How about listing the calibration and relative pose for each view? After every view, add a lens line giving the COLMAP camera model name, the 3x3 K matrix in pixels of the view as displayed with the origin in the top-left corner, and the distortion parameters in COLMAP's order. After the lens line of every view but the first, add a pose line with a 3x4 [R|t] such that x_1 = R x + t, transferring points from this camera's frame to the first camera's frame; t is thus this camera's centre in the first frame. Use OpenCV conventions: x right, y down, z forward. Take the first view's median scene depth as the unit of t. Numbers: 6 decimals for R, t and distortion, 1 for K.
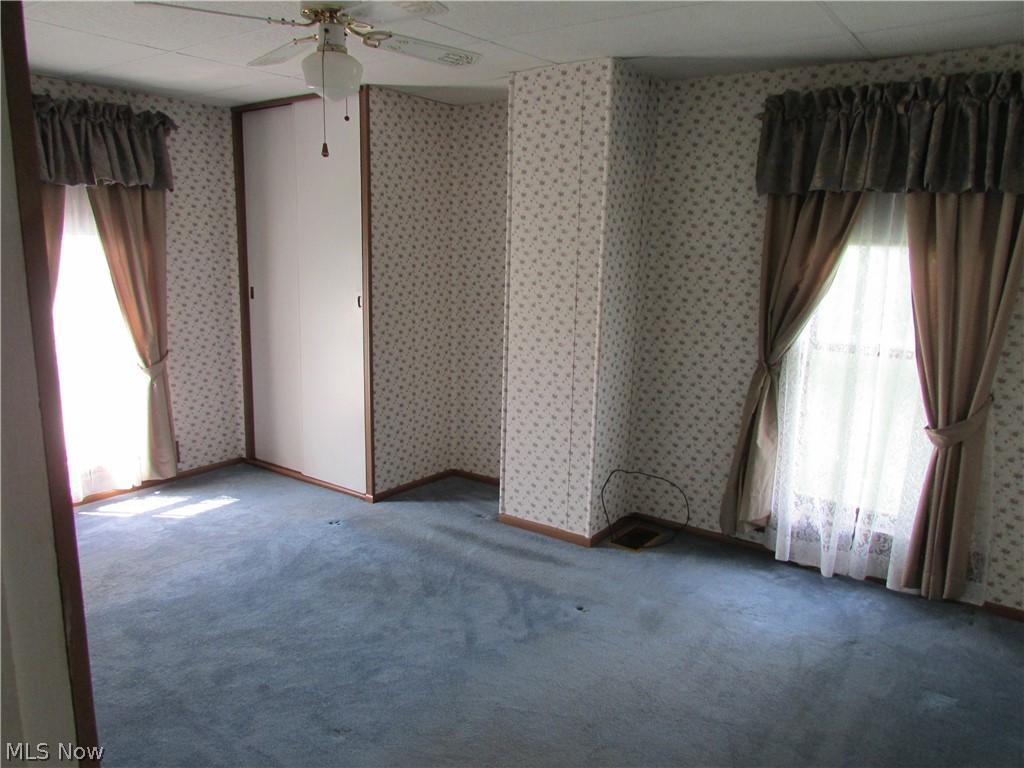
lens RADIAL K [[741.3, 0, 515.5], [0, 741.3, 388.7], [0, 0, 1]] dist [-0.028445, 0.004996]
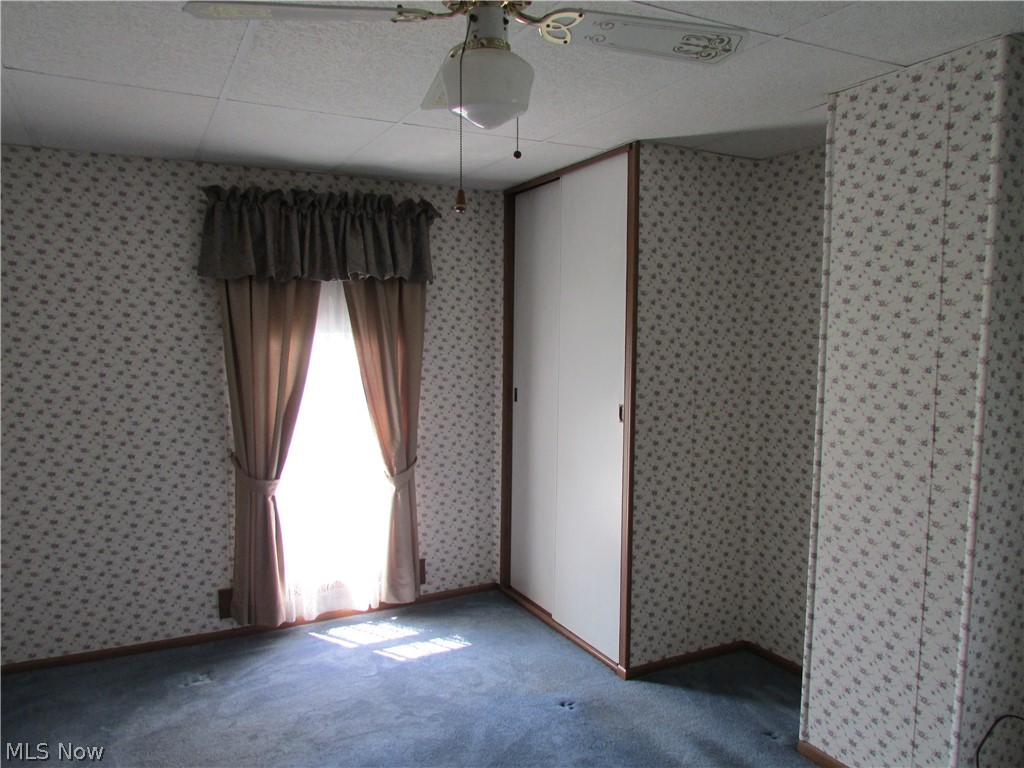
lens RADIAL K [[741.3, 0, 515.5], [0, 741.3, 388.7], [0, 0, 1]] dist [-0.028445, 0.004996]
pose [[0.898442, 0.020568, -0.438610, 0.030533], [-0.071867, 0.992320, -0.100677, -0.056769], [0.433171, 0.121974, 0.893020, 0.251568]]
